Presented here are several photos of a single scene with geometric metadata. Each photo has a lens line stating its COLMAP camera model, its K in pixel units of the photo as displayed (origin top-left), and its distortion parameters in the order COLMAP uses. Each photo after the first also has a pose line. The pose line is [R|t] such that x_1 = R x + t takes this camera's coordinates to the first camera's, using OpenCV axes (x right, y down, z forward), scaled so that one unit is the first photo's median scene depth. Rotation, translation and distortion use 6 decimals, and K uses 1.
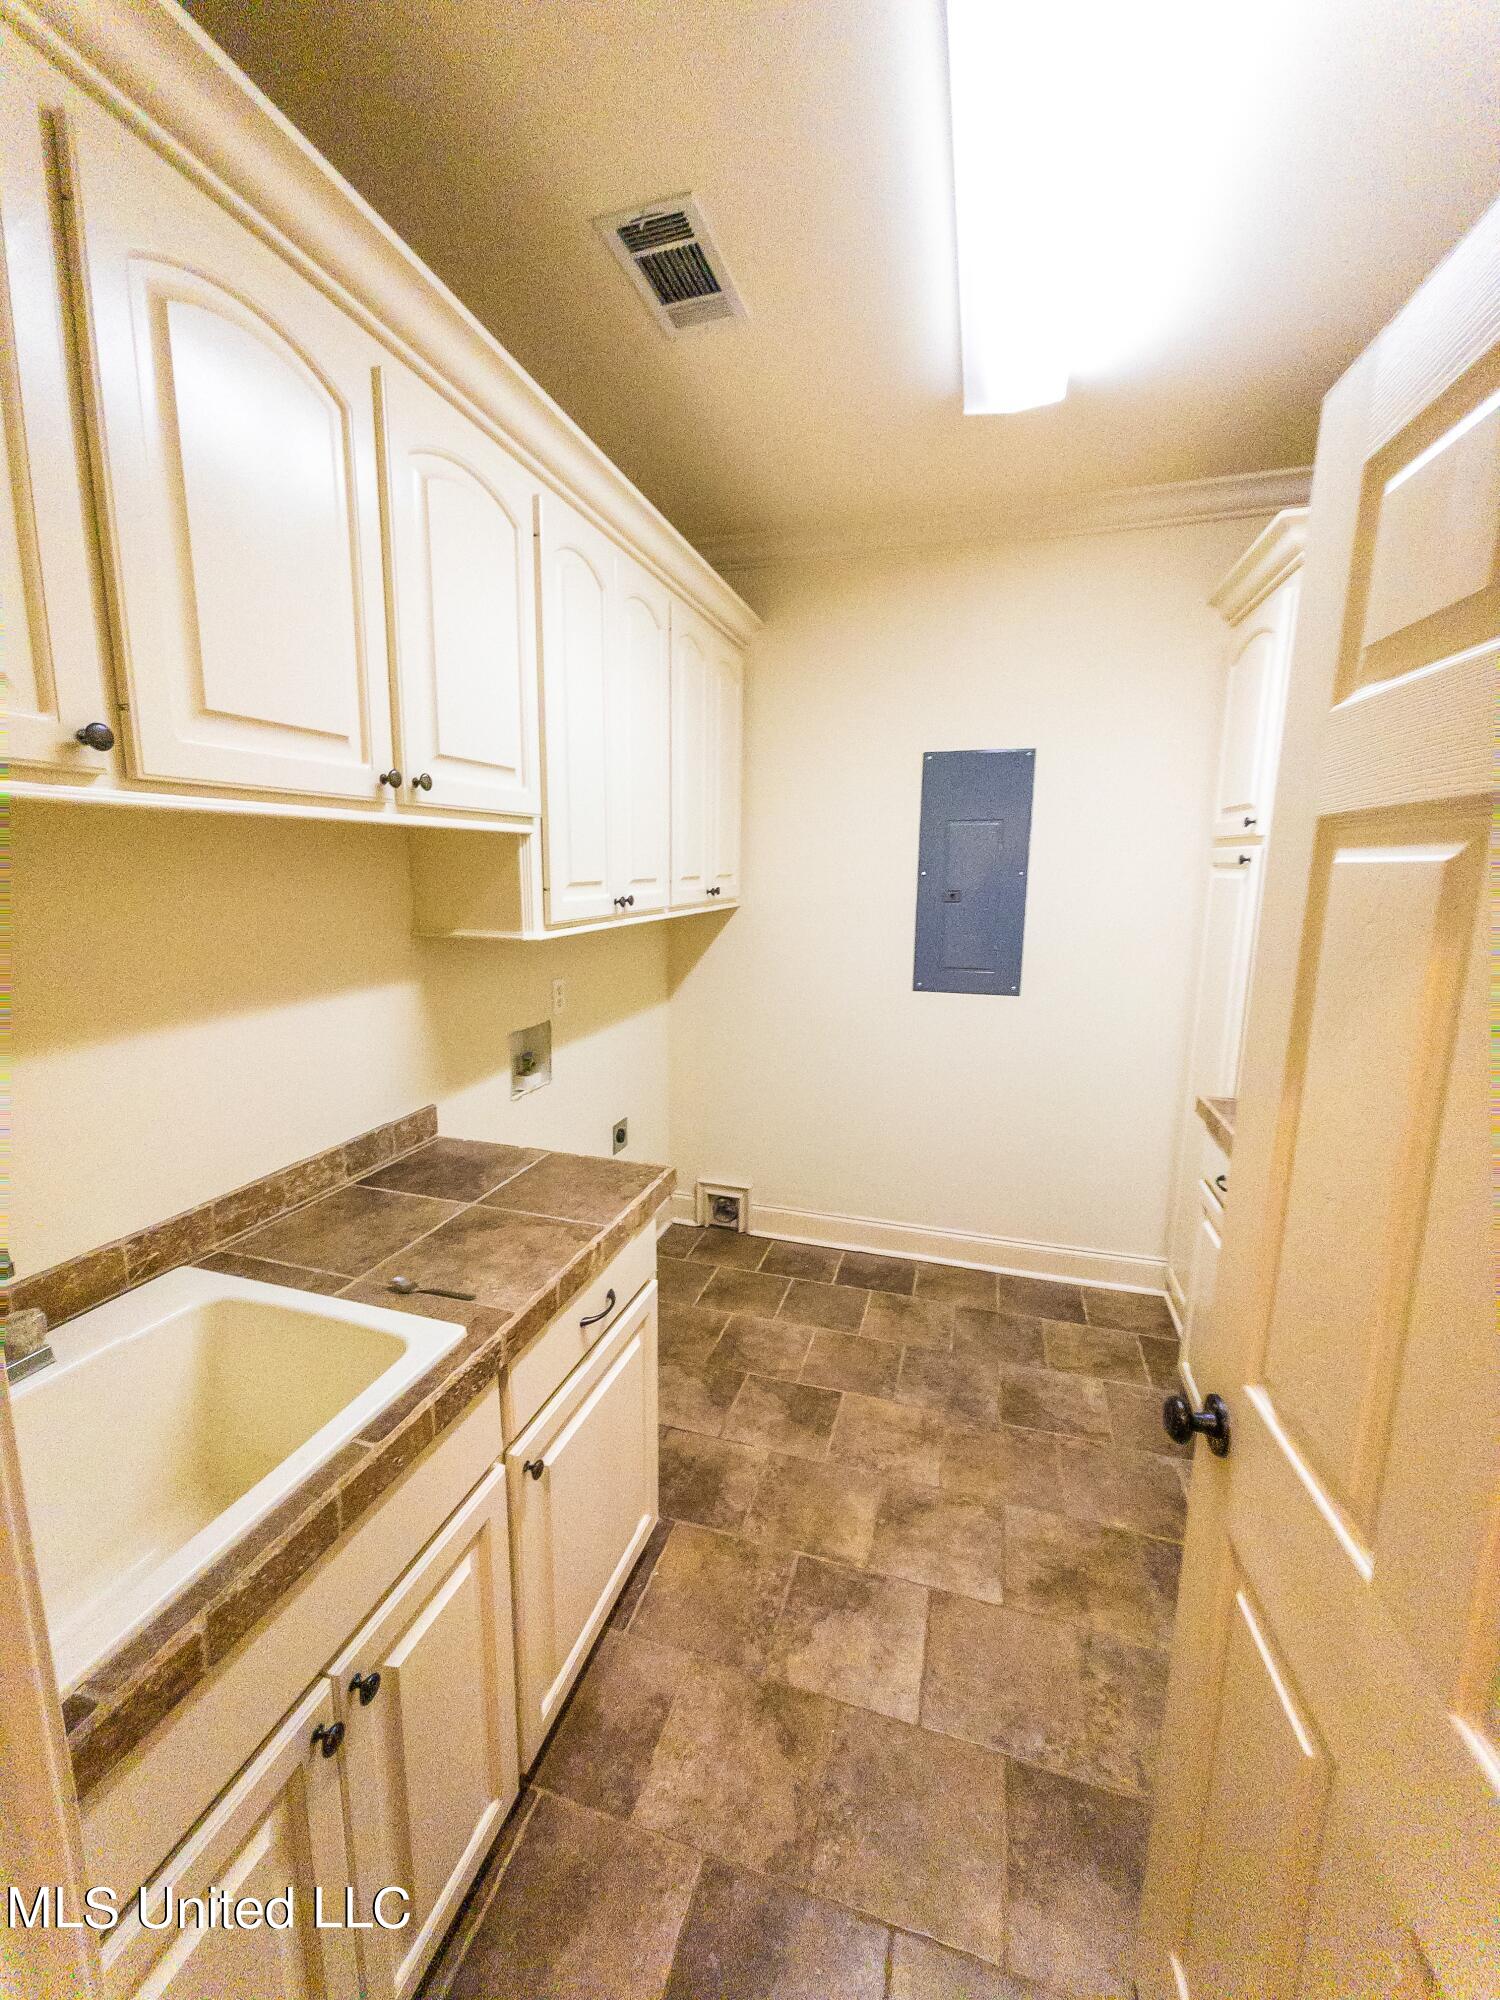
lens RADIAL K [[796.9, 0, 736.9], [0, 796.9, 991.7], [0, 0, 1]] dist [-0.007090, 0.004700]
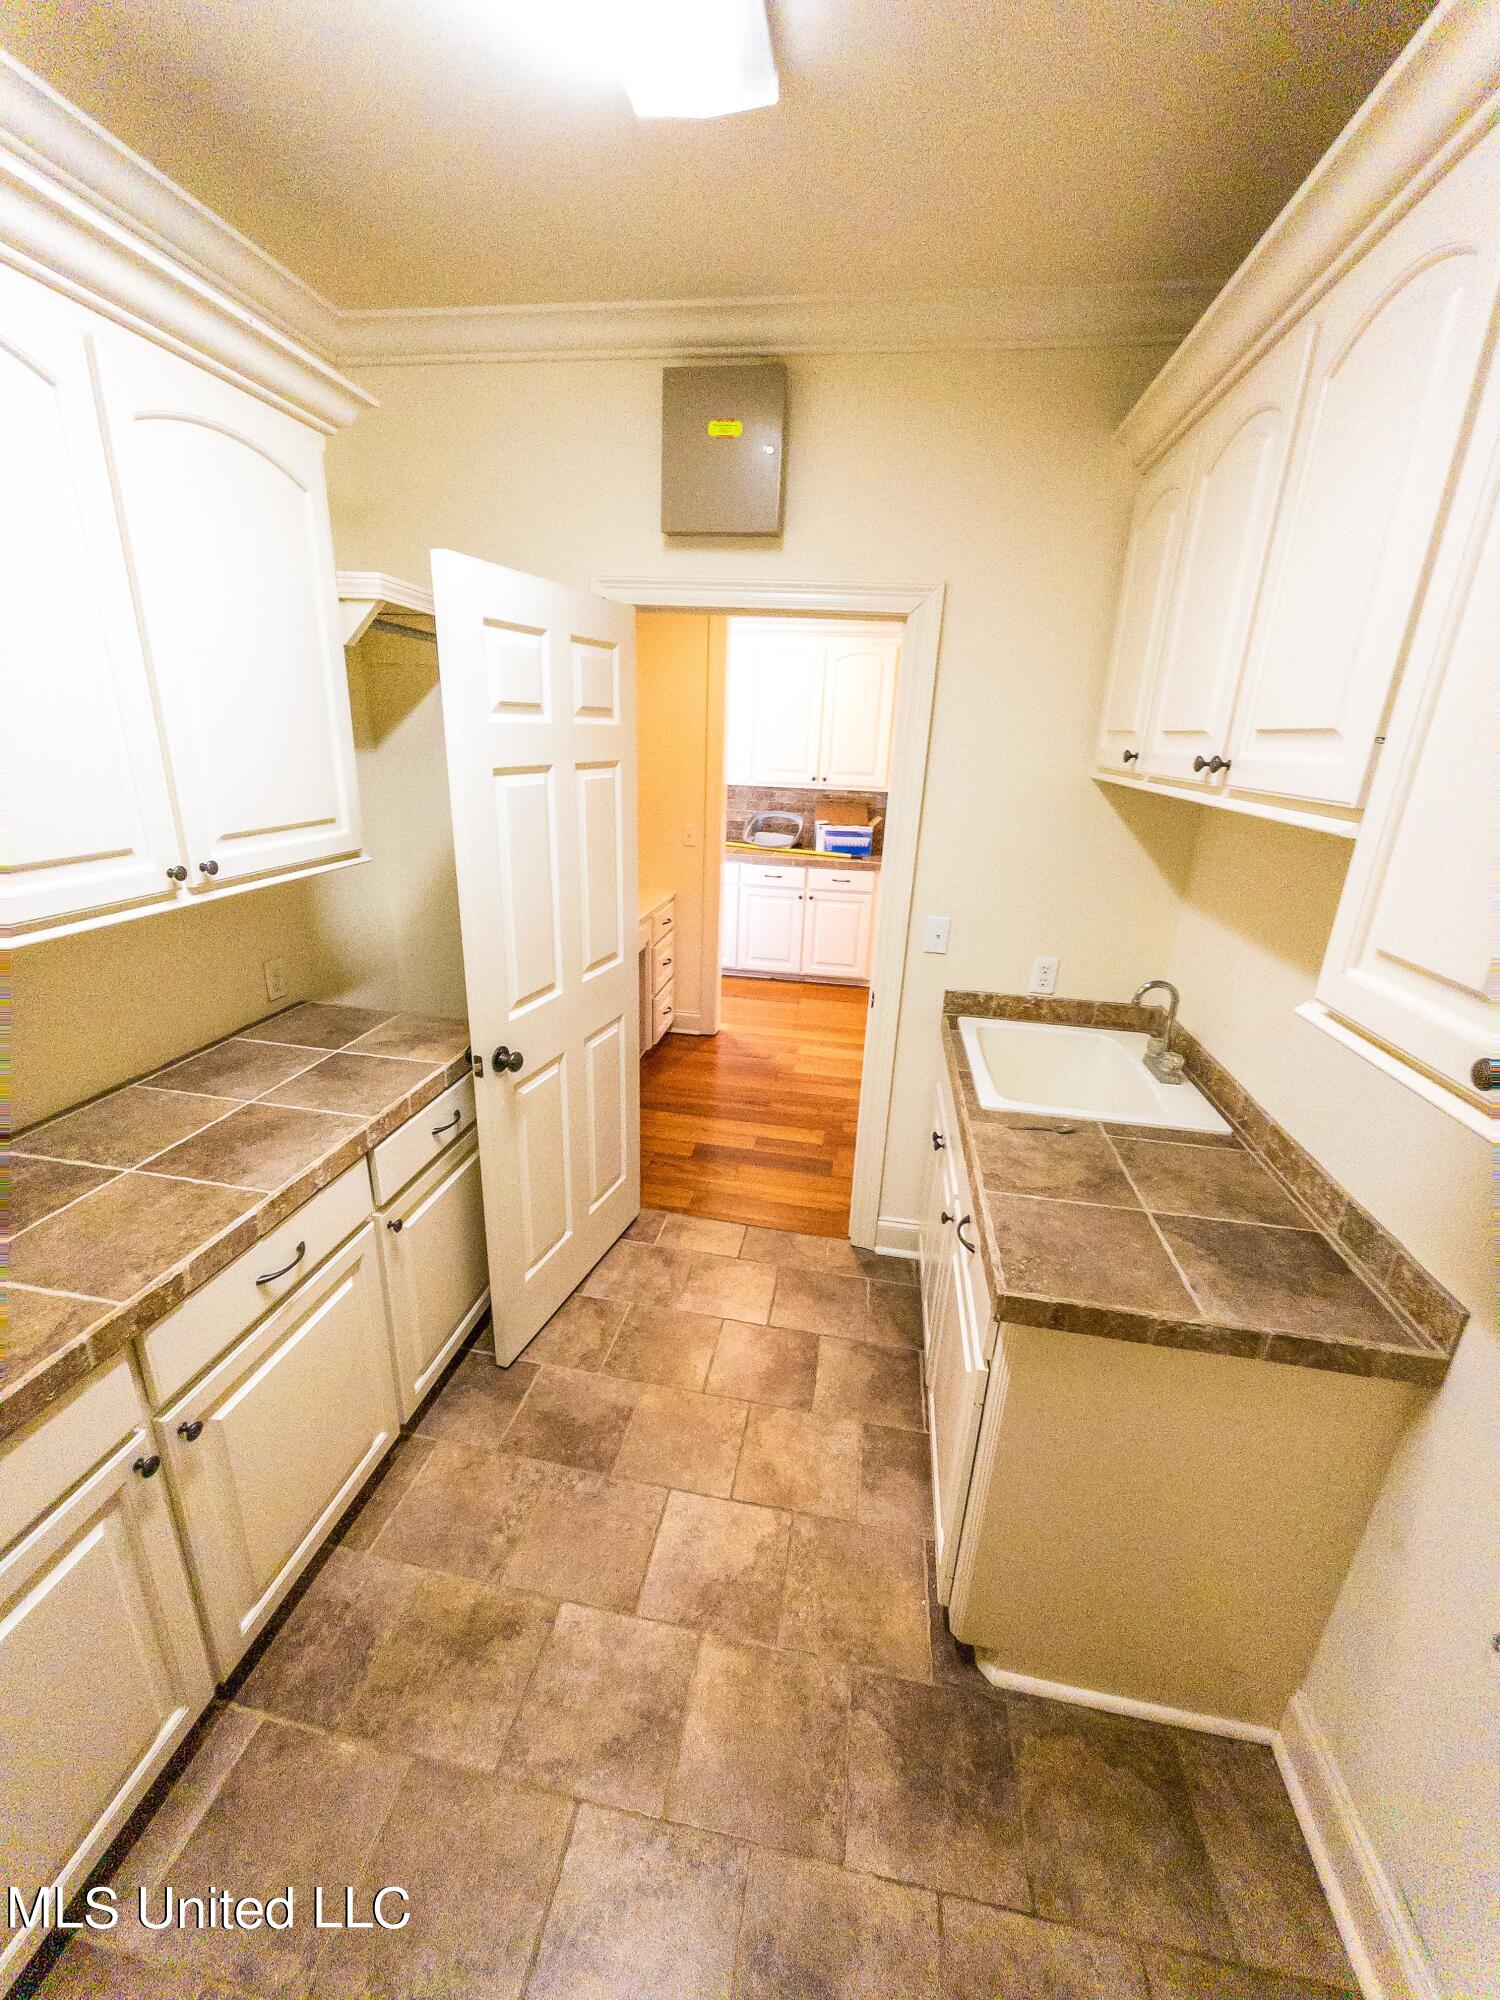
lens RADIAL K [[796.9, 0, 736.9], [0, 796.9, 991.7], [0, 0, 1]] dist [-0.007090, 0.004700]
pose [[-0.990486, -0.003695, -0.137567, 0.282048], [-0.067813, 0.882952, 0.464539, -0.370239], [0.119749, 0.469448, -0.874802, 1.648906]]
